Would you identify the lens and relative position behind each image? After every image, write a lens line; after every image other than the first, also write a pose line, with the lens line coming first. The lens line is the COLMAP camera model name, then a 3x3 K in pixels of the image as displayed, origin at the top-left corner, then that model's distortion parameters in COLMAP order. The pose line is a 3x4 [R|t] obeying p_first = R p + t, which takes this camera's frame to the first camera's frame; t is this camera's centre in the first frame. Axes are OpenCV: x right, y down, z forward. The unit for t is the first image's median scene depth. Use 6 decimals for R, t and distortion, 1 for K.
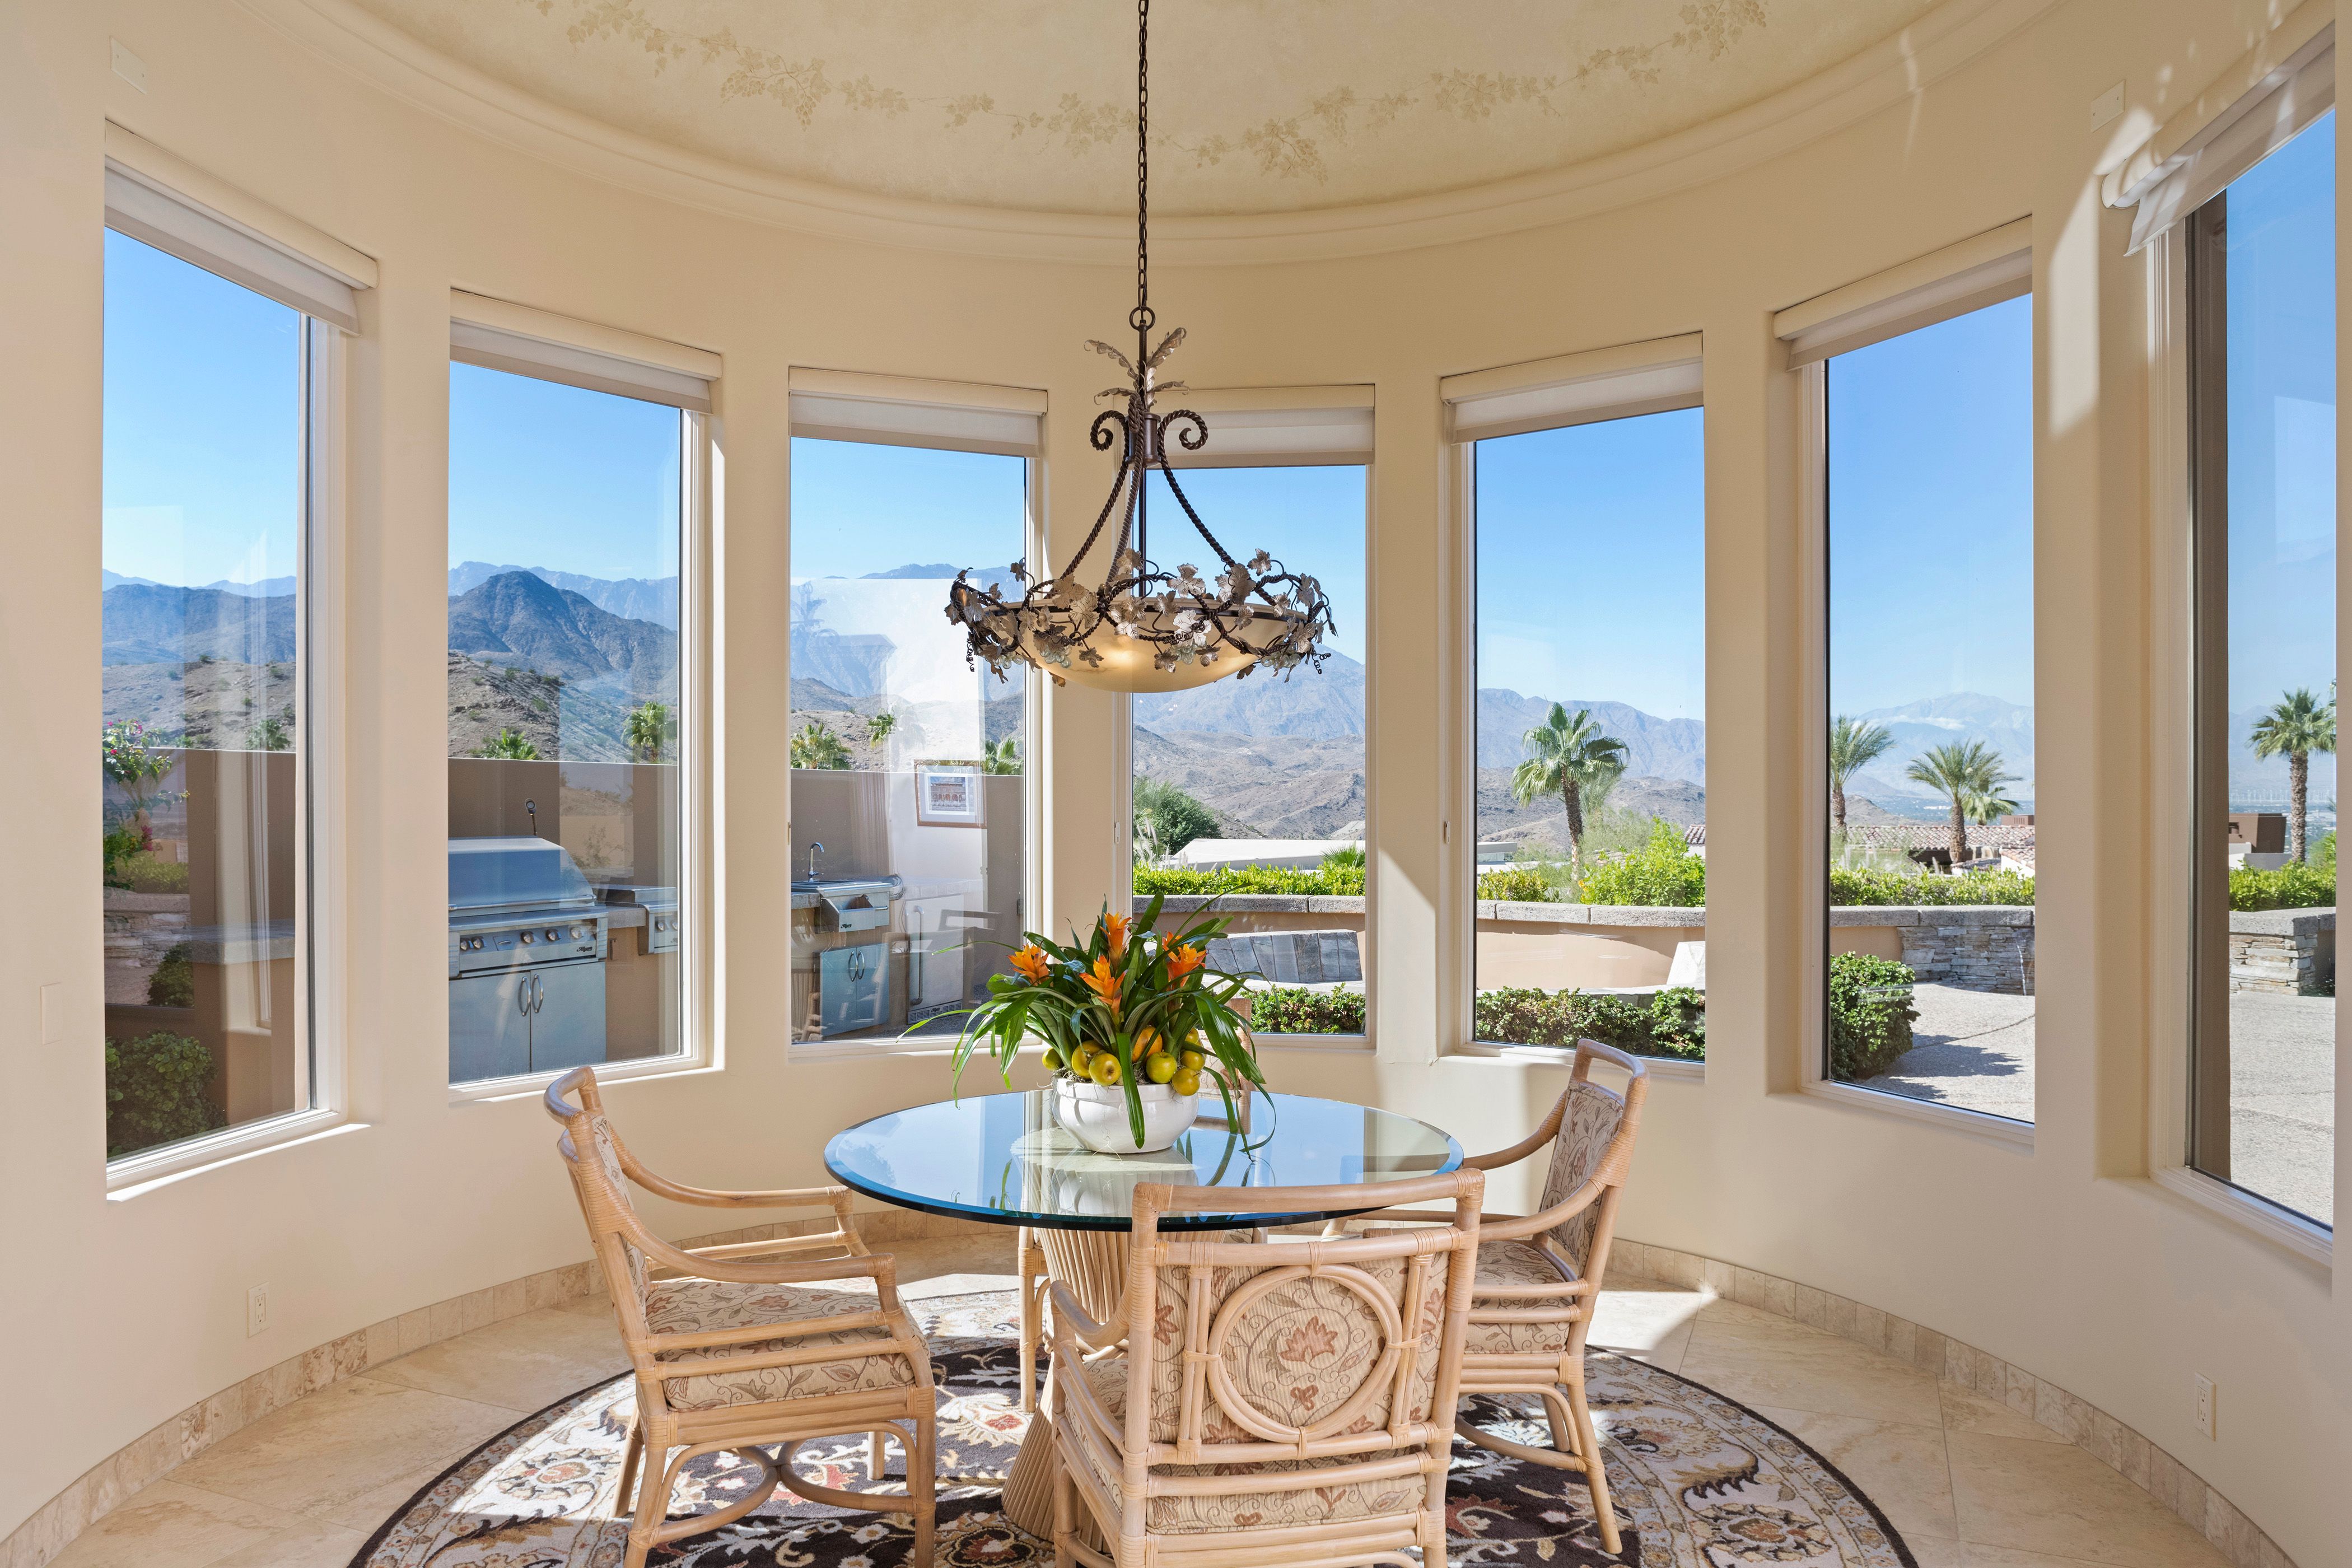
lens RADIAL K [[1615.5, 0, 1175.0], [0, 1615.5, 796.9], [0, 0, 1]] dist [-0.068160, 0.042280]
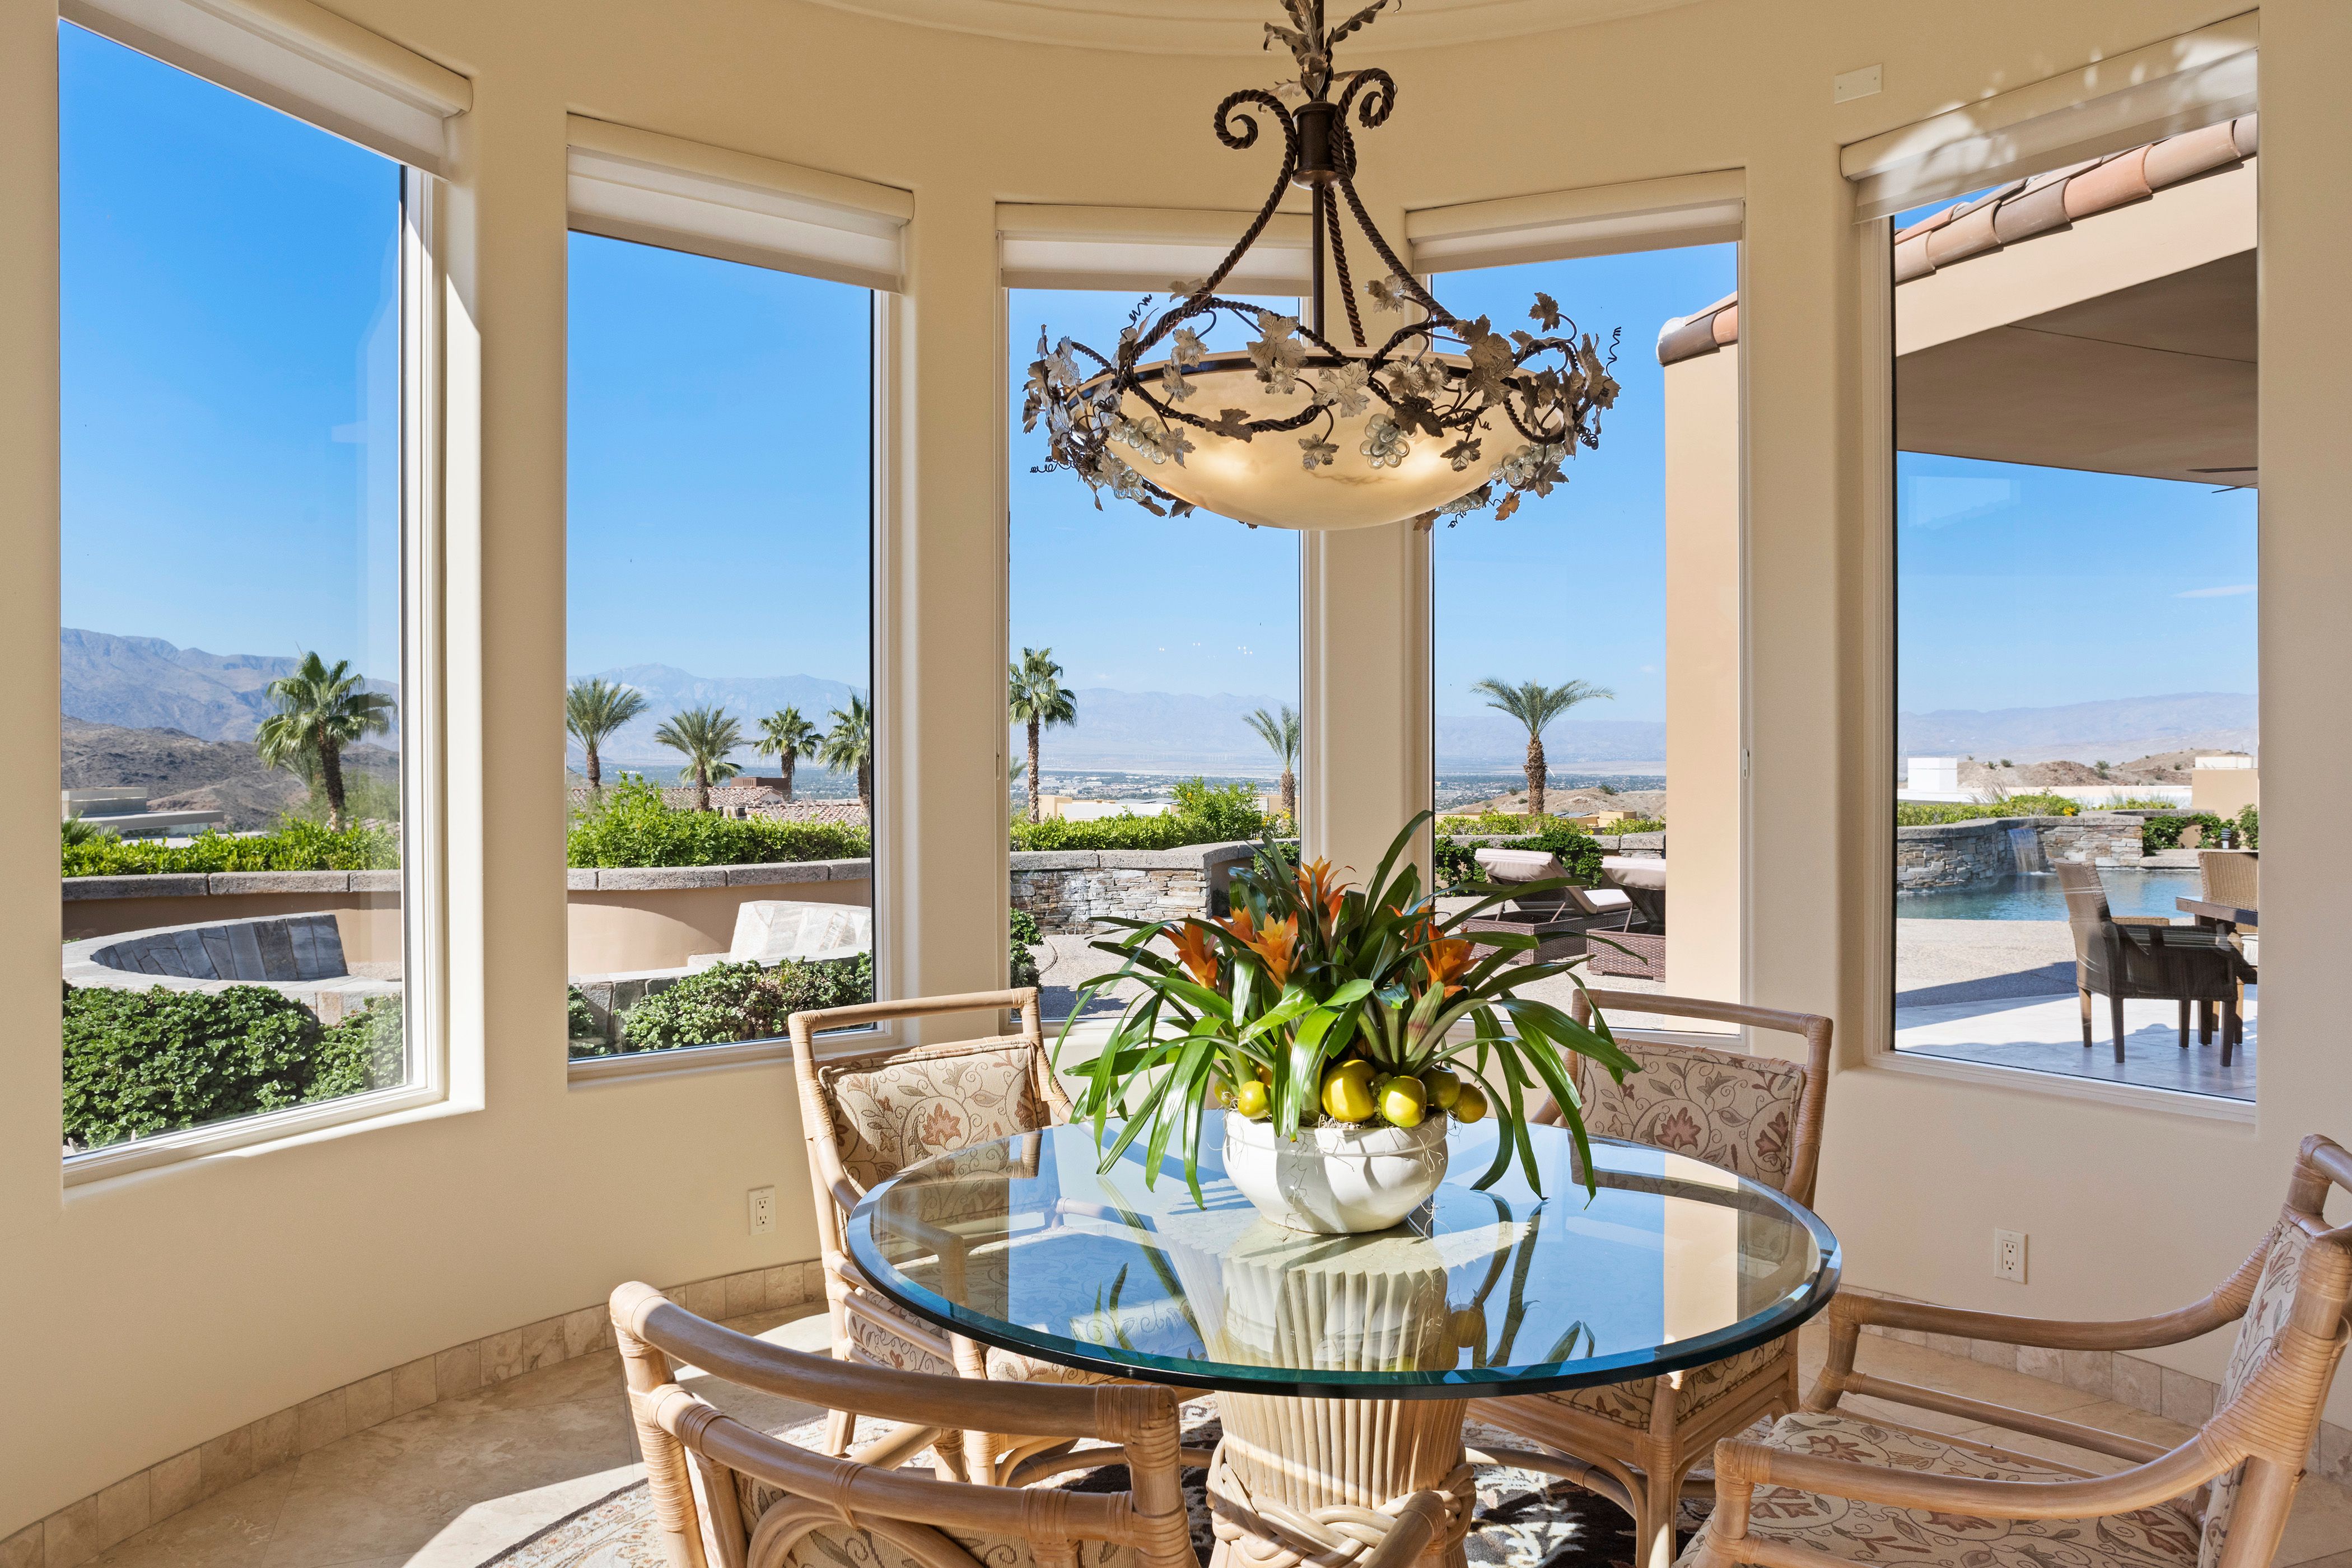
lens RADIAL K [[1607.9, 0, 1179.2], [0, 1607.9, 757.4], [0, 0, 1]] dist [-0.063211, 0.040857]
pose [[0.710395, 0.002856, 0.703797, -0.114883], [-0.000802, 0.999994, -0.003248, 0.007196], [-0.703802, 0.001743, 0.710394, 0.126967]]
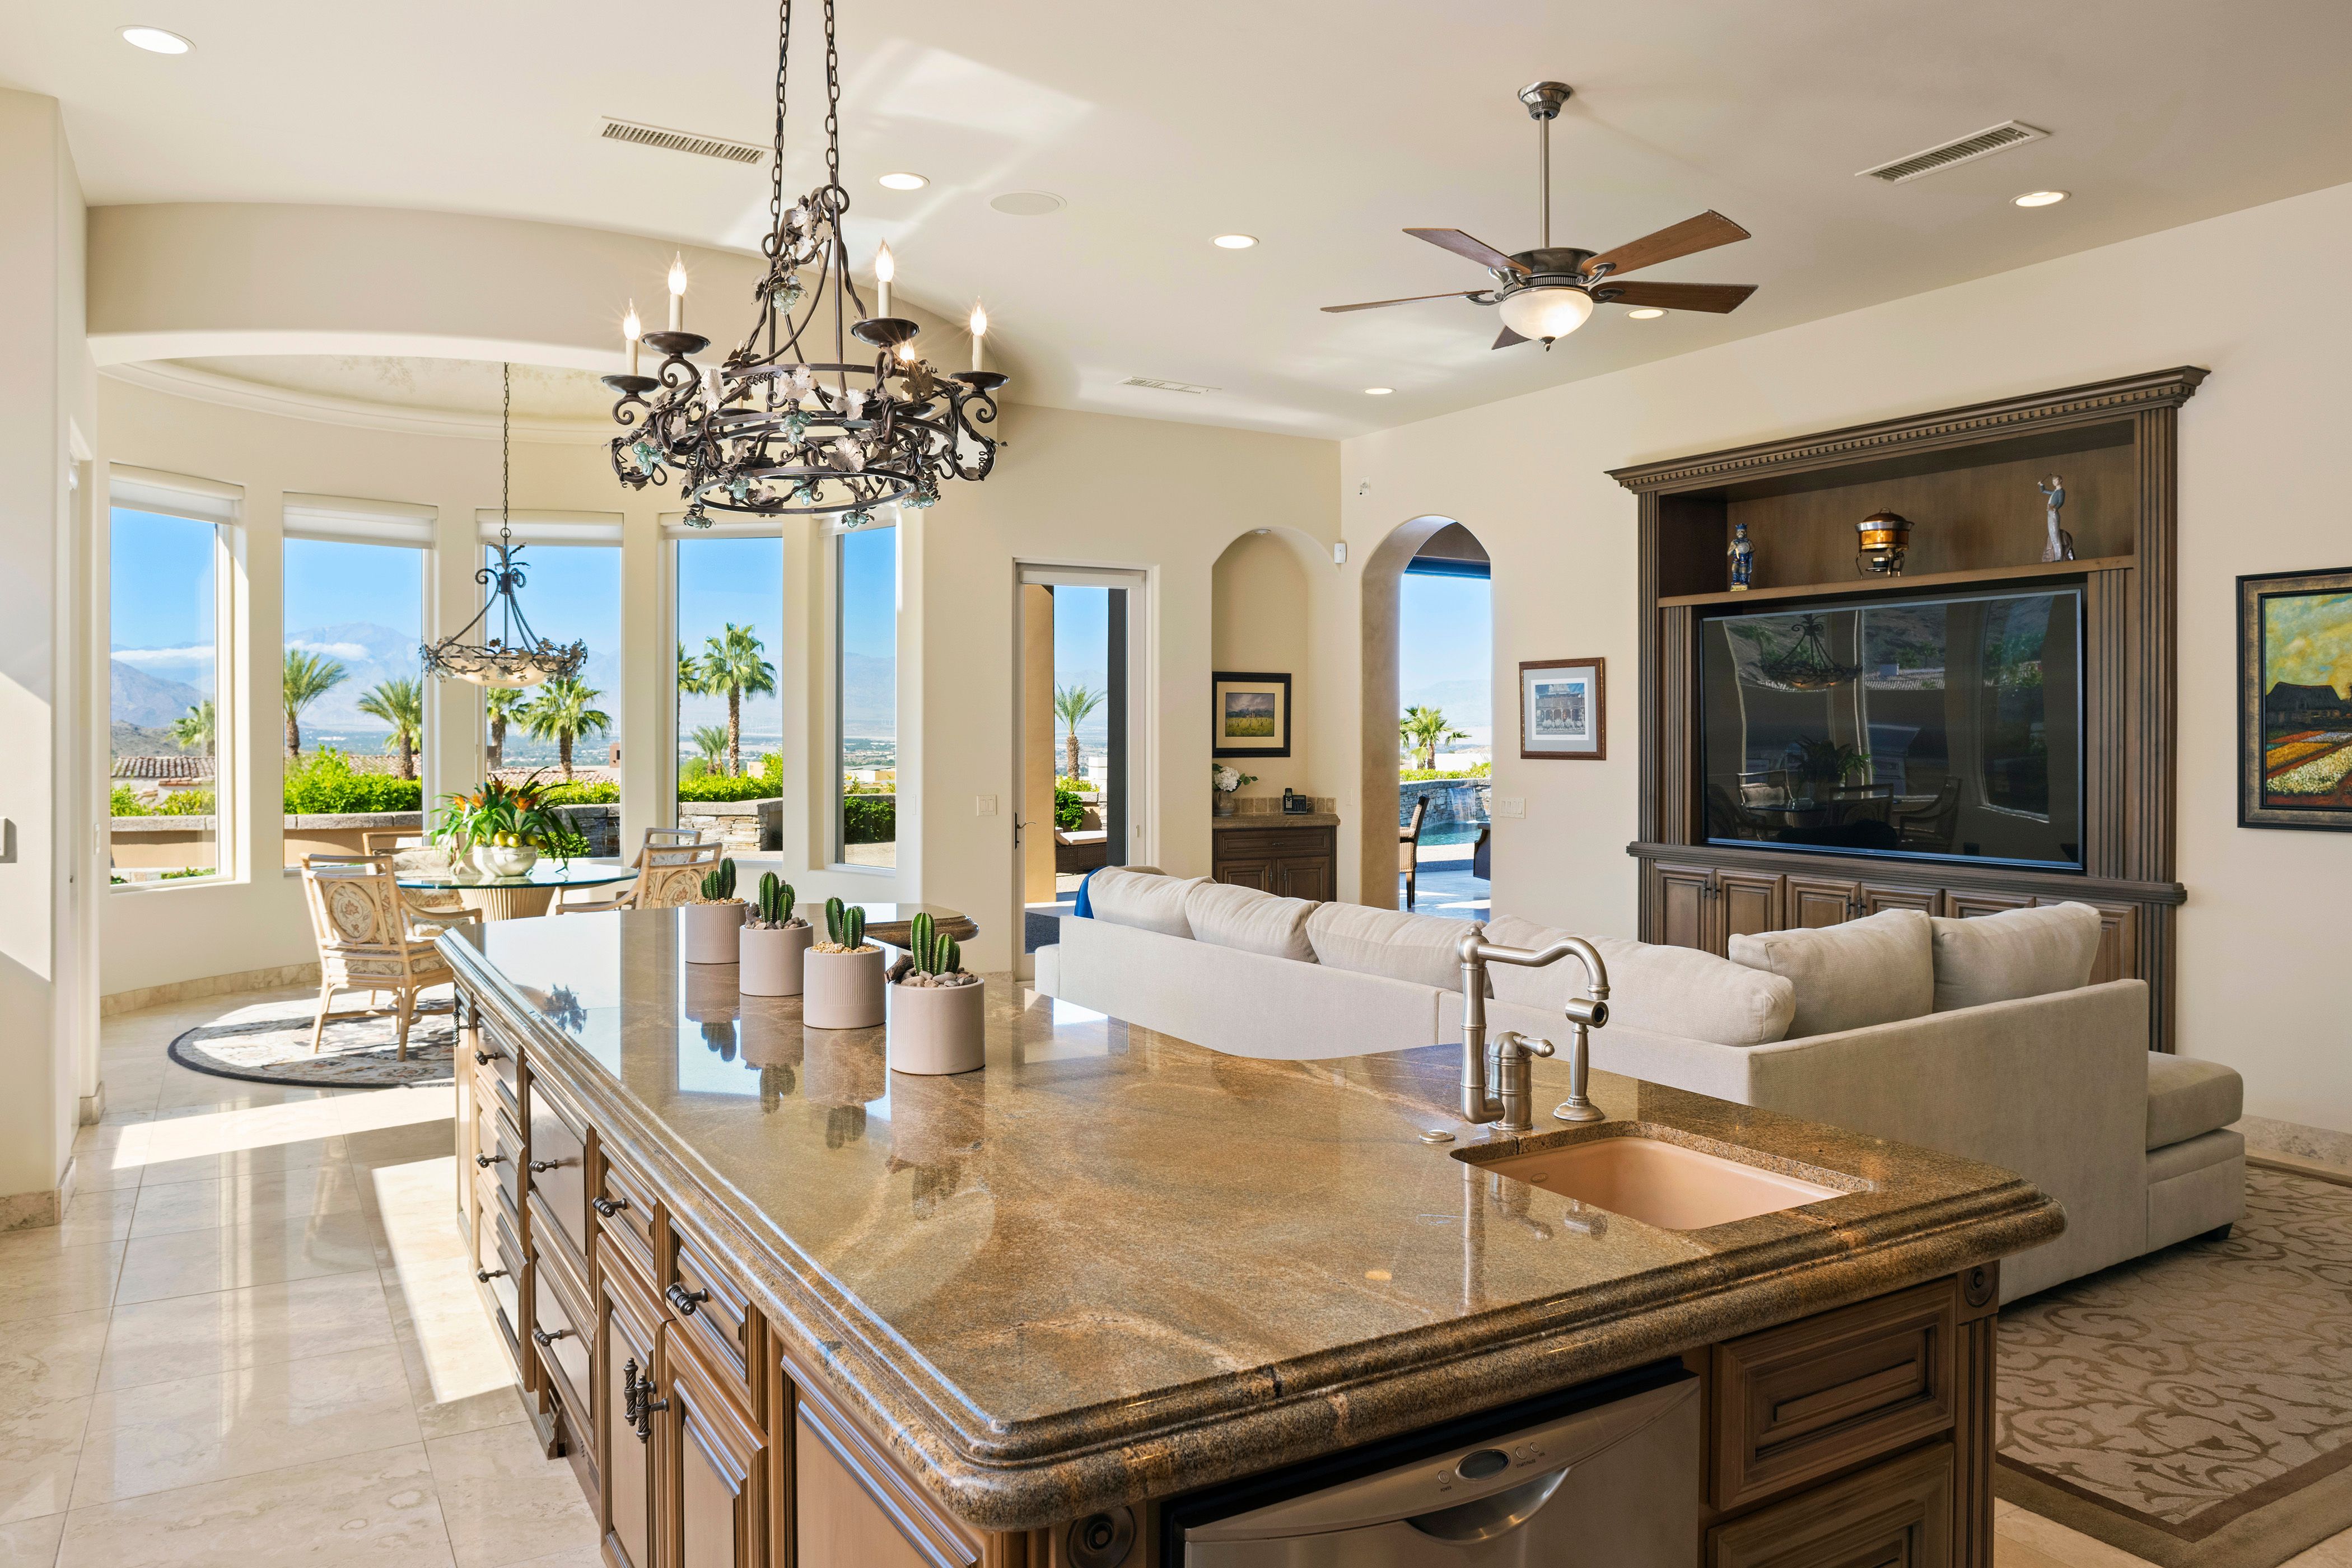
lens RADIAL K [[1618.2, 0, 1180.1], [0, 1618.2, 743.0], [0, 0, 1]] dist [-0.063978, 0.063501]
pose [[0.592722, -0.004584, 0.805394, -0.298512], [-0.003208, 0.999962, 0.008053, -0.001342], [-0.805401, -0.007357, 0.592685, -0.272383]]
